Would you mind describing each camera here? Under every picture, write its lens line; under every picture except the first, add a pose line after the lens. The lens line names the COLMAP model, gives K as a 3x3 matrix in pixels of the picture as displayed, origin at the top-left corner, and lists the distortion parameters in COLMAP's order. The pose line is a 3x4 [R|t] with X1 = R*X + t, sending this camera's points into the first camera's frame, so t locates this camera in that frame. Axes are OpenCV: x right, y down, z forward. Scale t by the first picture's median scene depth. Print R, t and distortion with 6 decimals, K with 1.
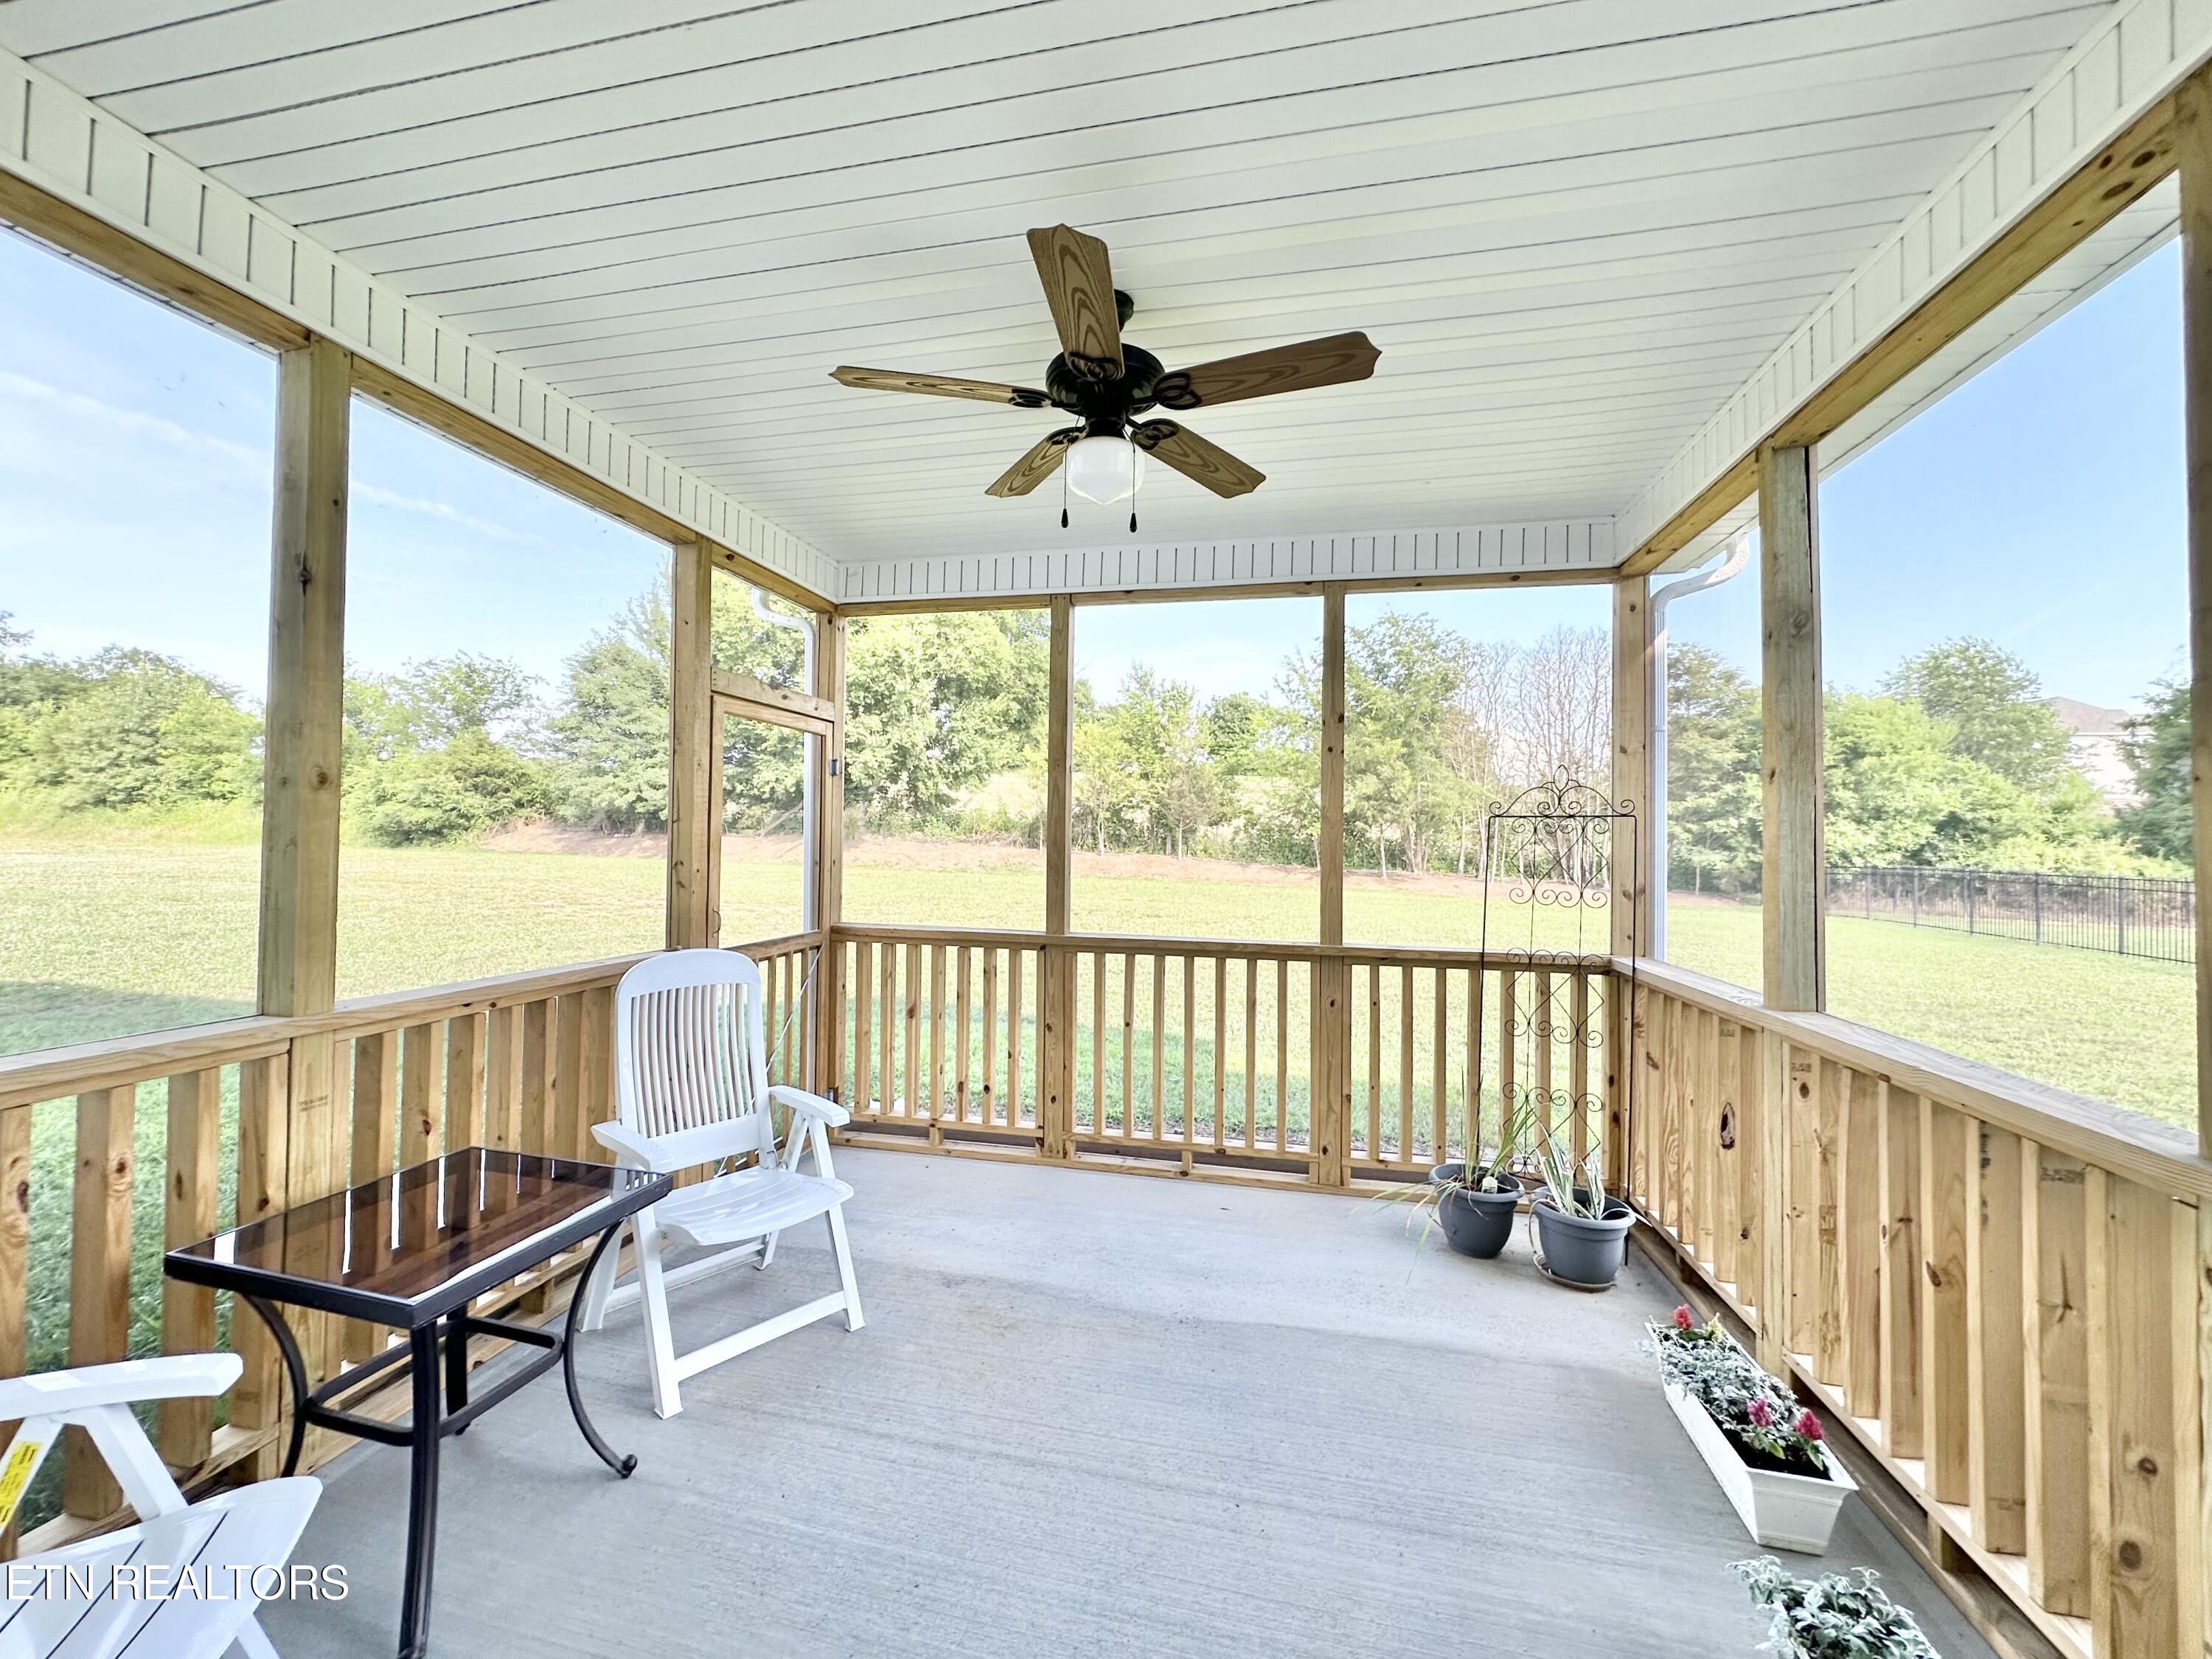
lens RADIAL K [[874.1, 0, 1102.7], [0, 874.1, 828.0], [0, 0, 1]] dist [-0.003414, -0.000011]
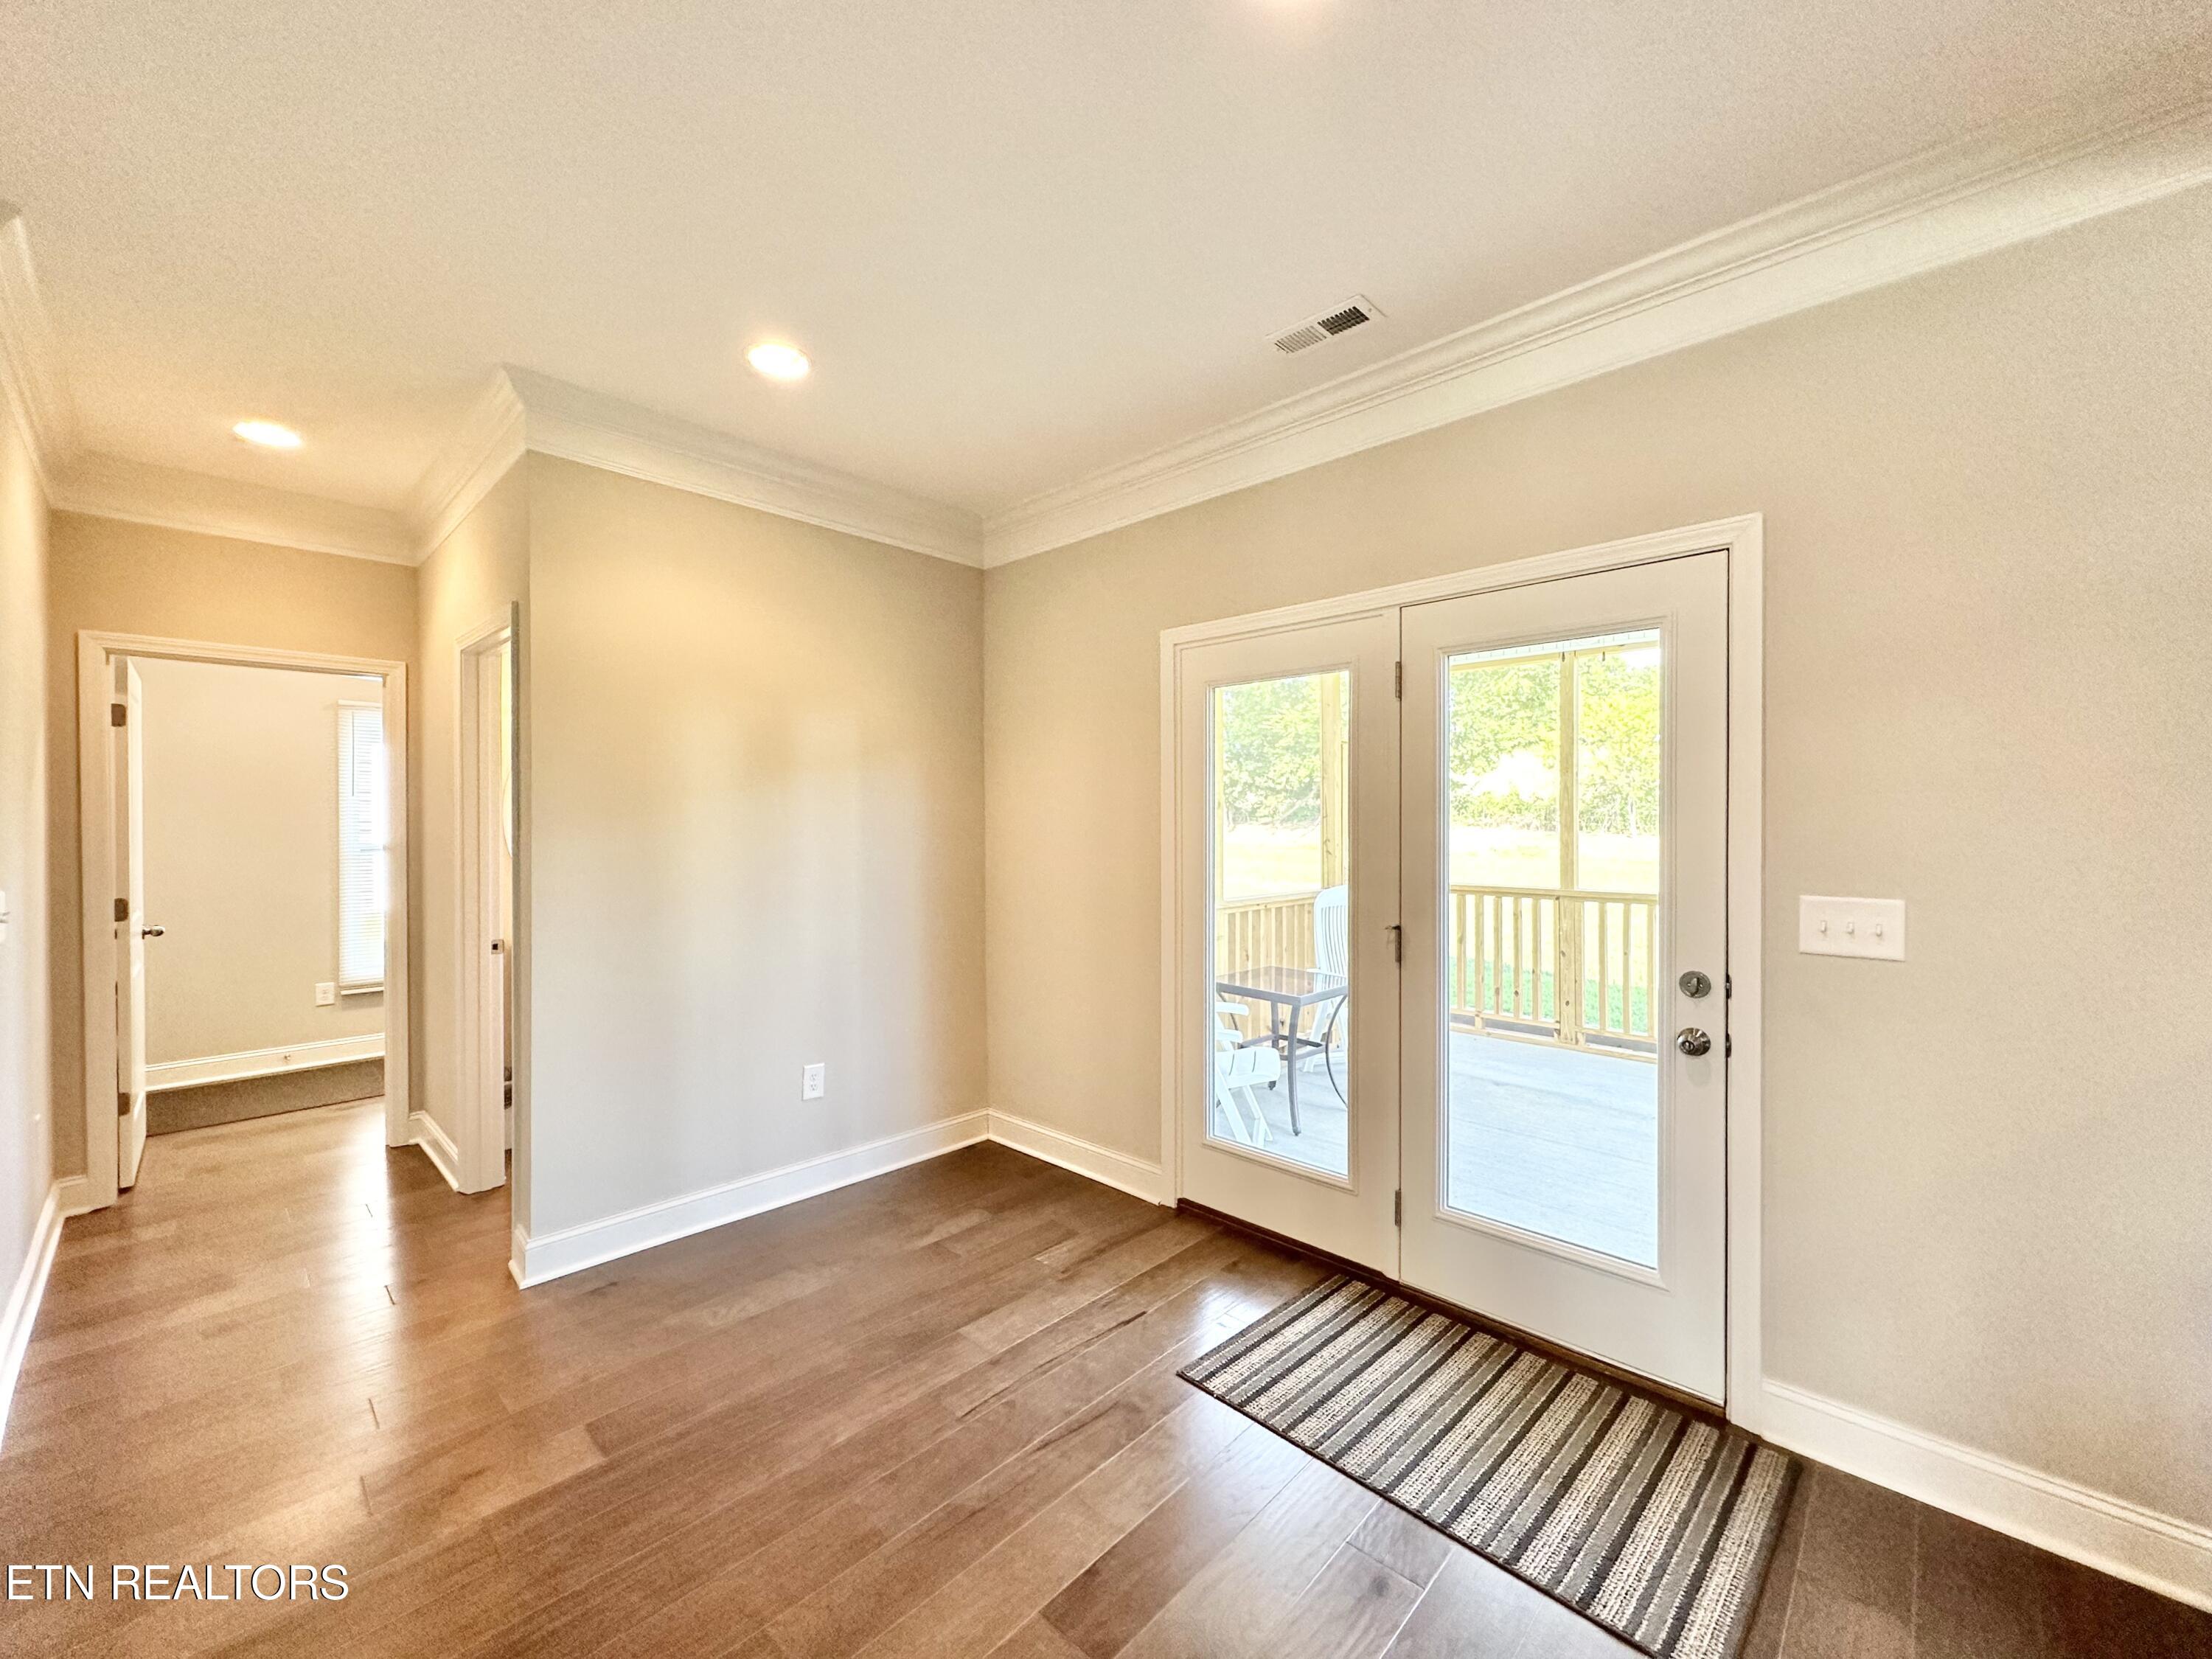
lens RADIAL K [[874.1, 0, 1111.7], [0, 874.1, 831.8], [0, 0, 1]] dist [-0.003414, -0.000011]
pose [[0.855490, -0.011396, -0.517694, 0.019555], [0.022286, 0.999642, 0.014821, -0.004453], [0.517339, -0.024216, 0.855438, -0.243752]]
